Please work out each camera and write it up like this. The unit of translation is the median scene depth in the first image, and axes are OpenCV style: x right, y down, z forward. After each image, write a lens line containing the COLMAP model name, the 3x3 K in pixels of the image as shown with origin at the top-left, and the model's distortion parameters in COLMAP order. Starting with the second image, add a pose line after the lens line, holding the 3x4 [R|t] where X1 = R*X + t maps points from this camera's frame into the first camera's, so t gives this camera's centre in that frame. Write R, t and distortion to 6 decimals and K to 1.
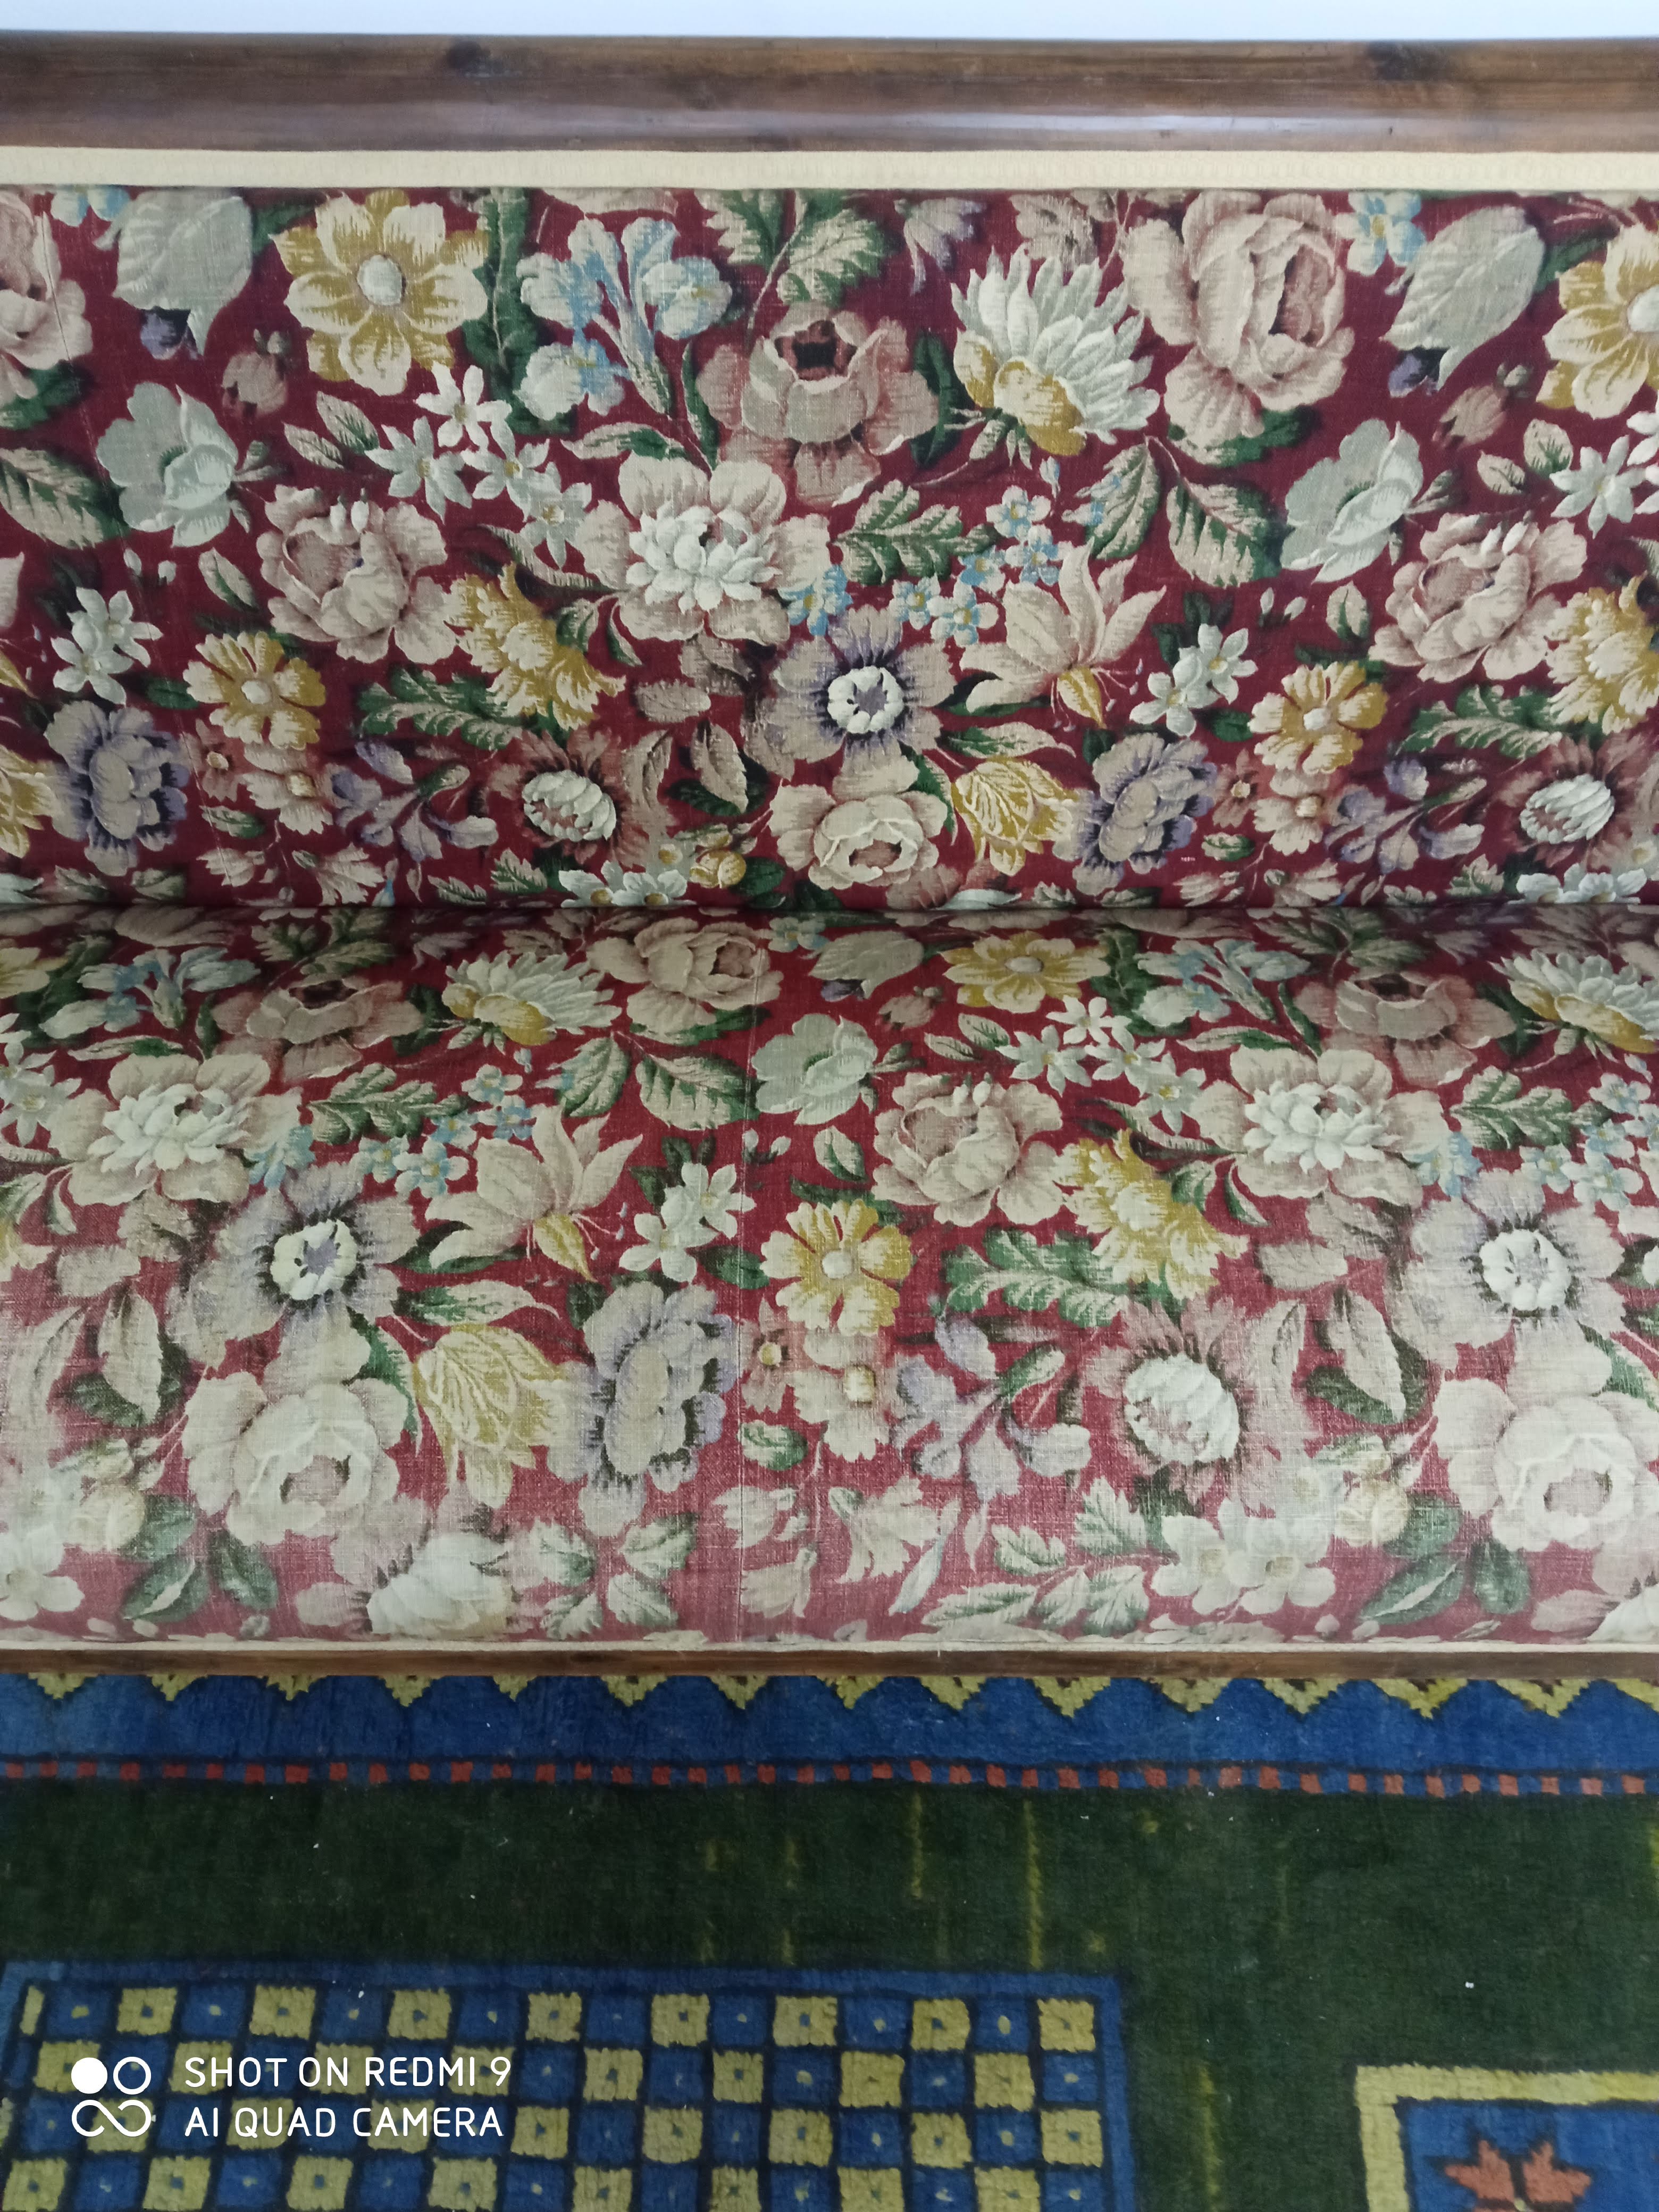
lens RADIAL K [[1807.4, 0, 829.5], [0, 1807.4, 1106.0], [0, 0, 1]] dist [0.123315, -0.242181]
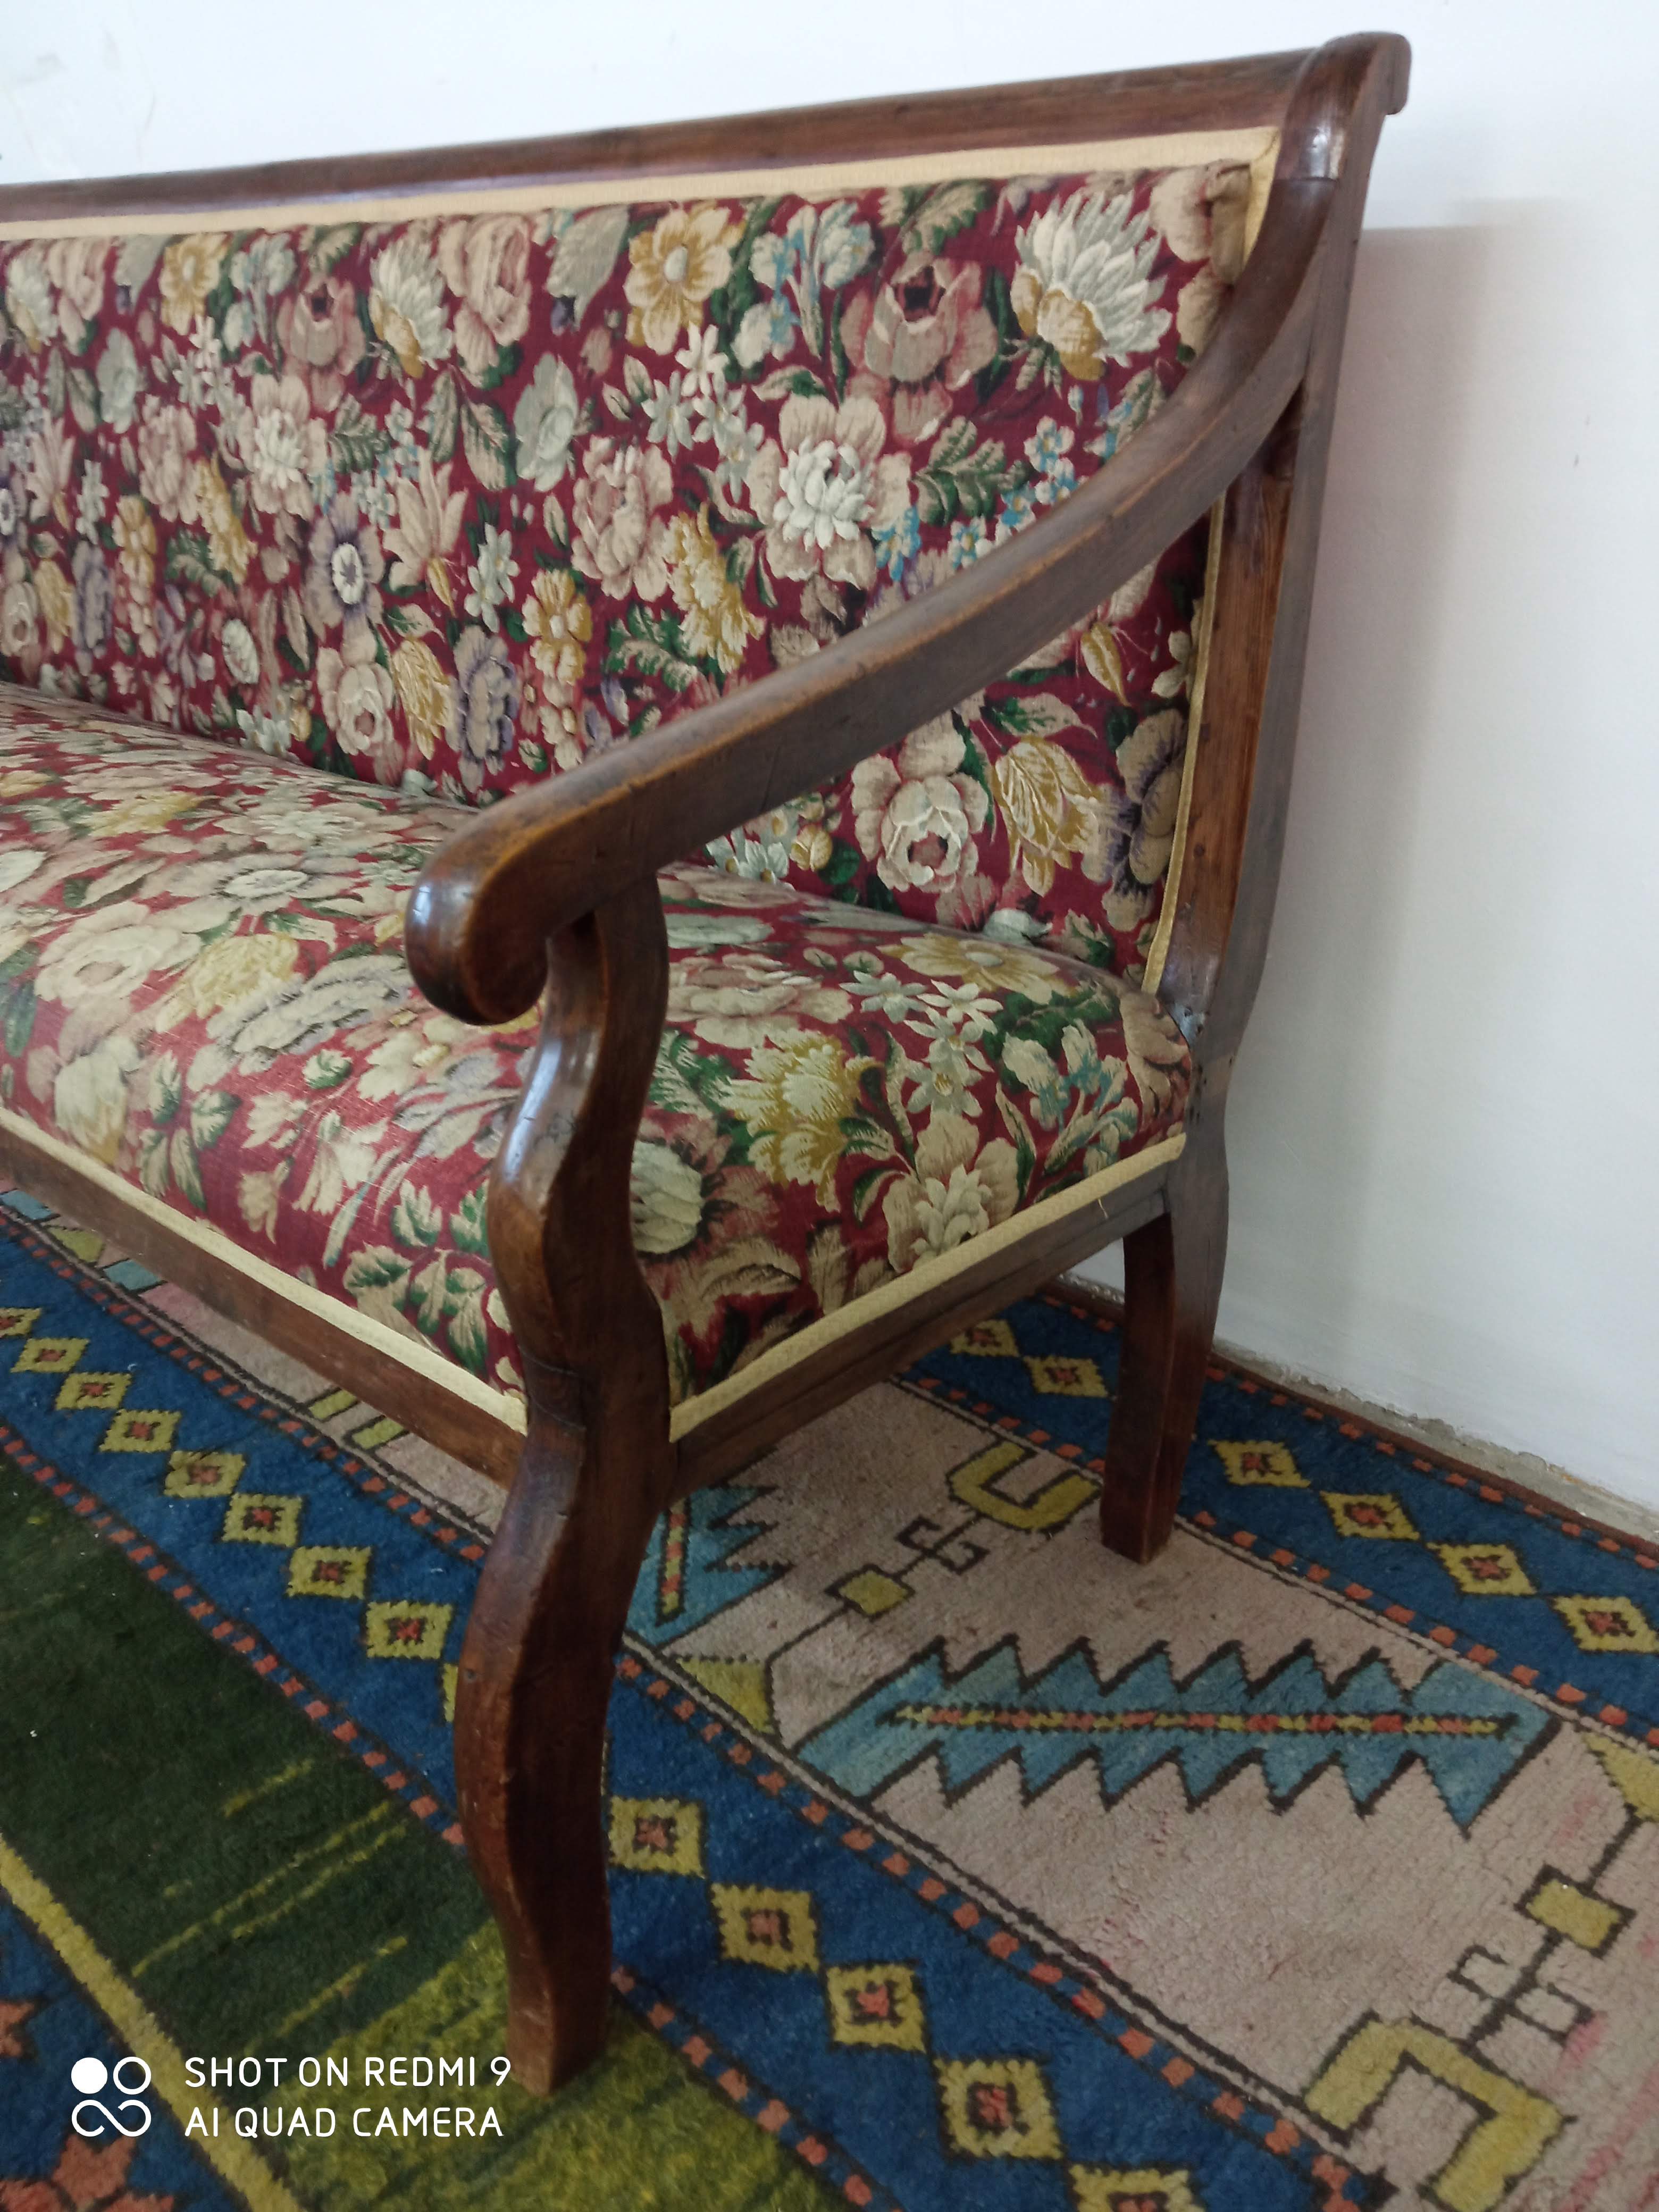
lens RADIAL K [[1793.1, 0, 828.4], [0, 1793.1, 1094.4], [0, 0, 1]] dist [0.100390, -0.182033]
pose [[0.738648, 0.261440, -0.621328, 1.372573], [-0.534391, 0.788934, -0.303331, 0.347818], [0.410883, 0.556087, 0.722455, 0.390320]]
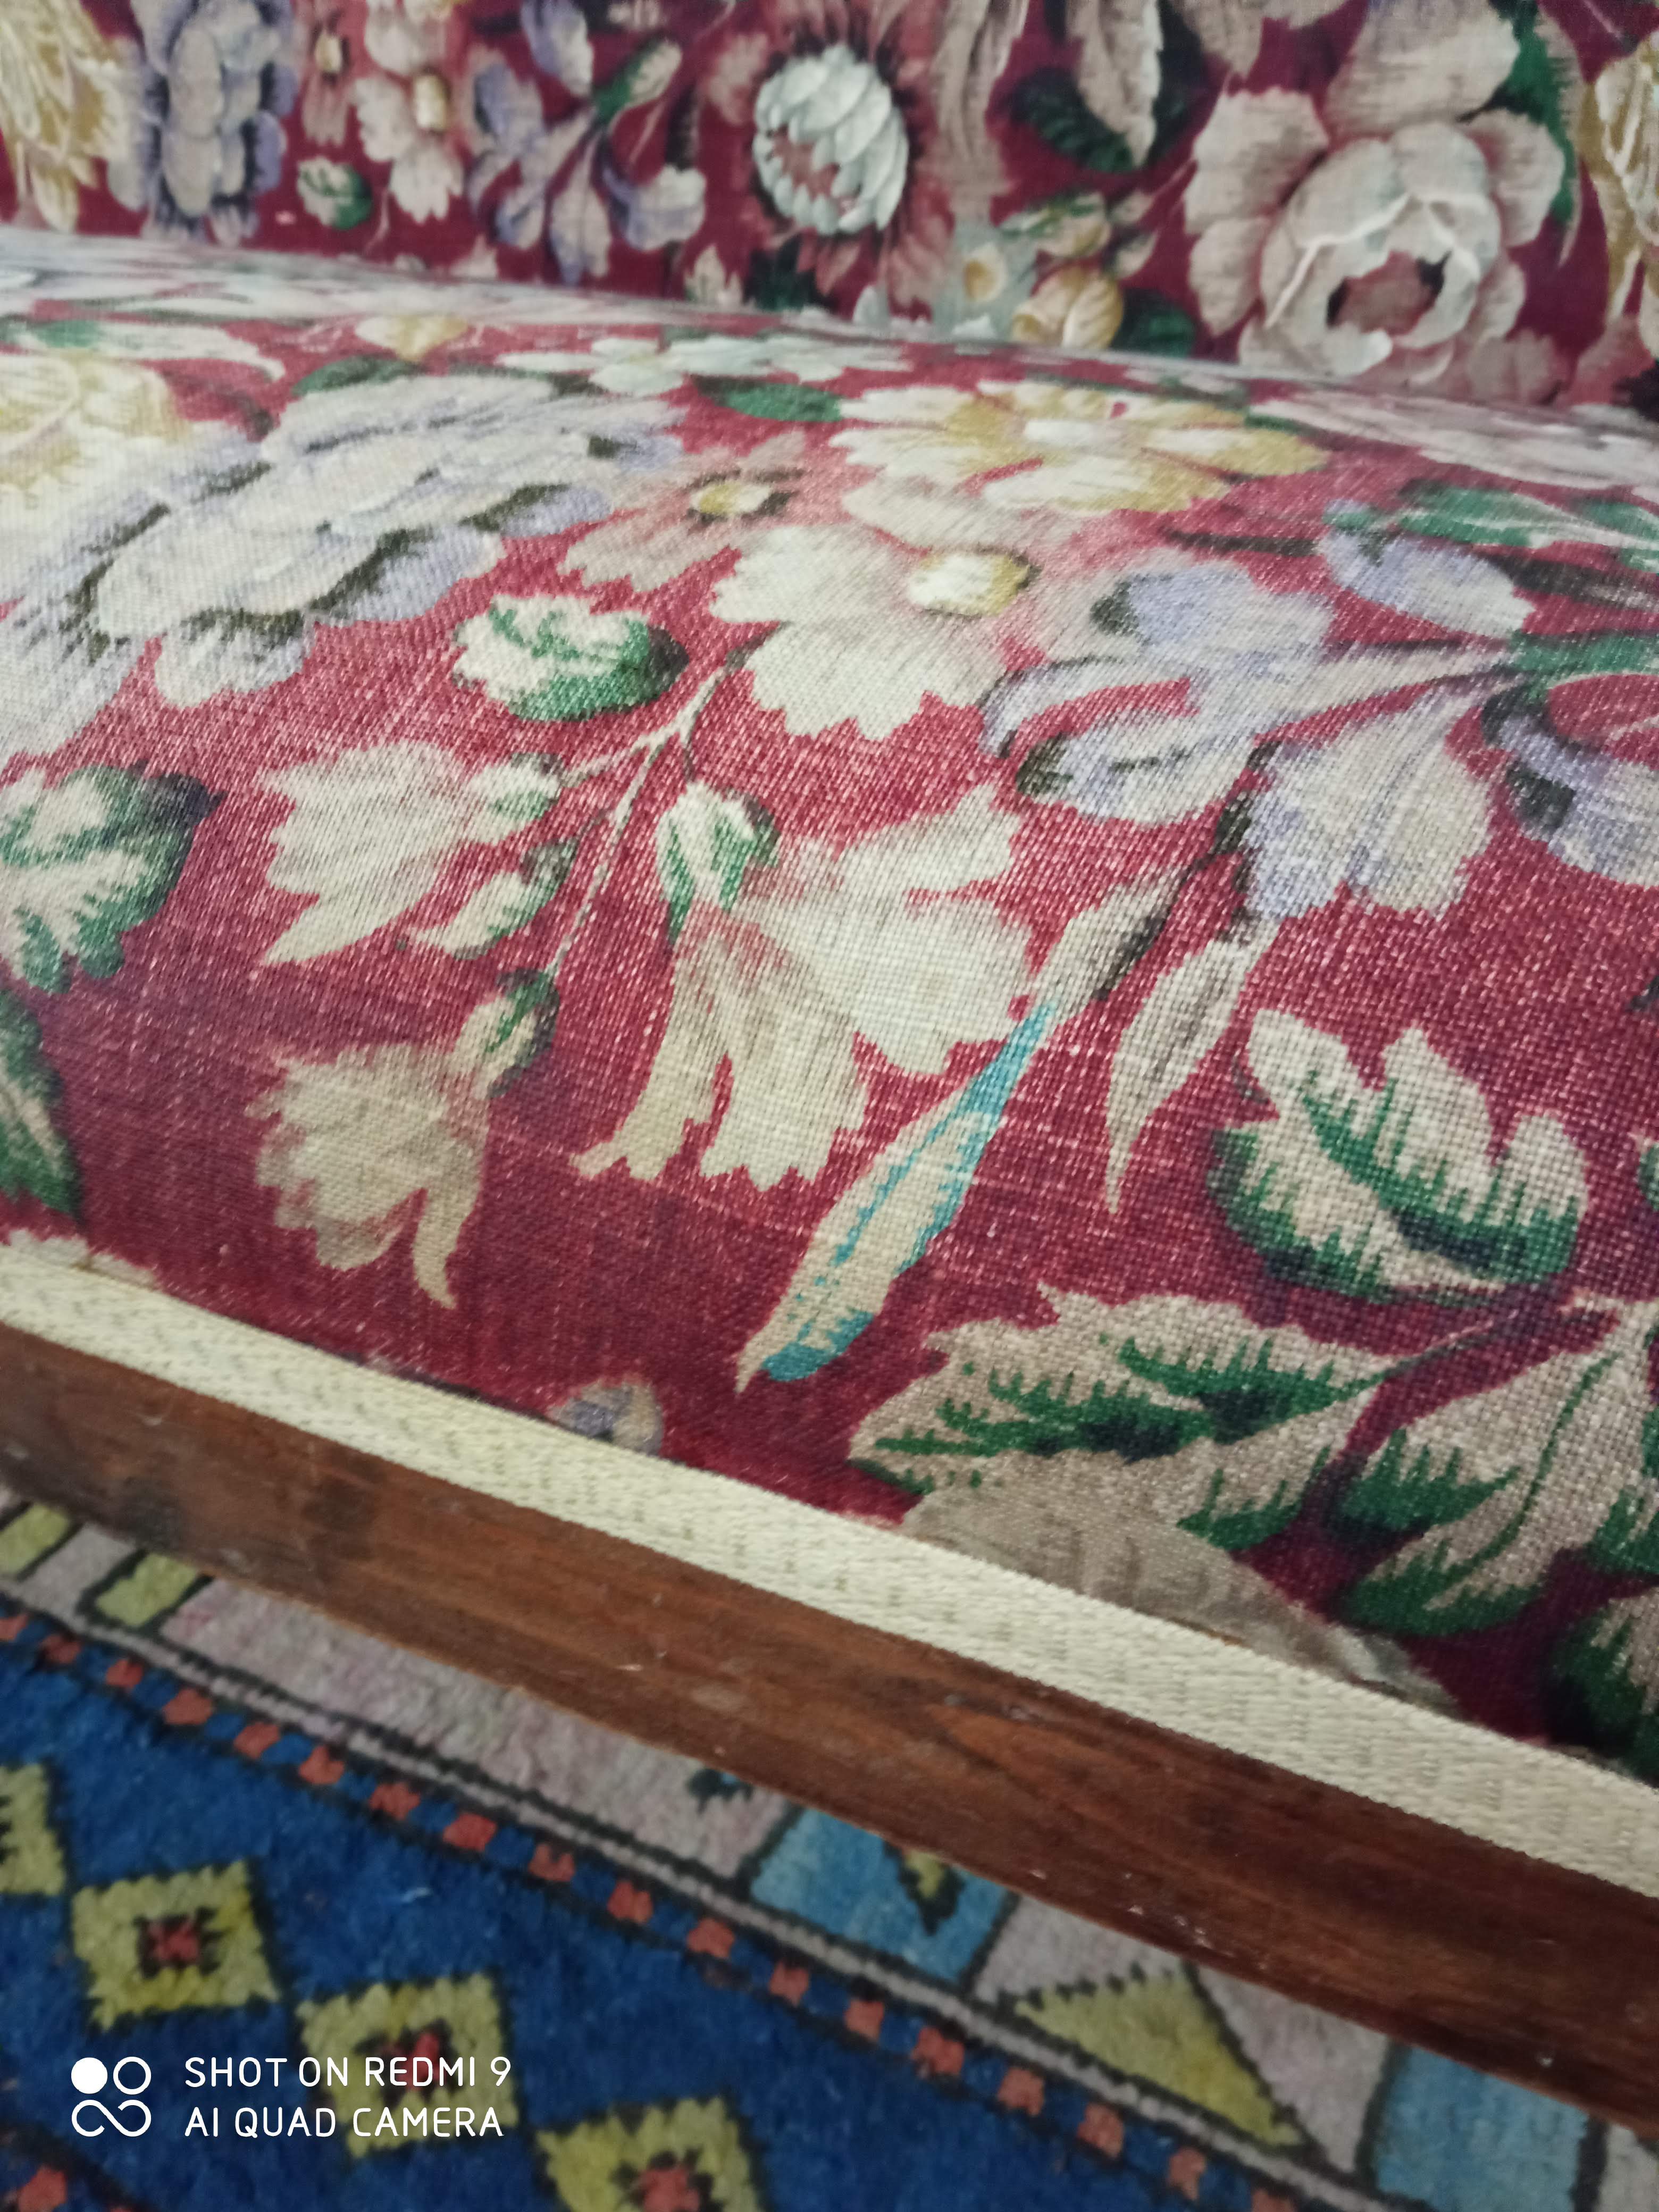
lens RADIAL K [[1845.0, 0, 829.5], [0, 1845.0, 1106.0], [0, 0, 1]] dist [0.059605, -0.132129]
pose [[0.911908, 0.236346, -0.335505, 0.751011], [-0.359626, 0.854064, -0.375824, 0.332786], [0.197719, 0.463373, 0.863824, 0.752324]]
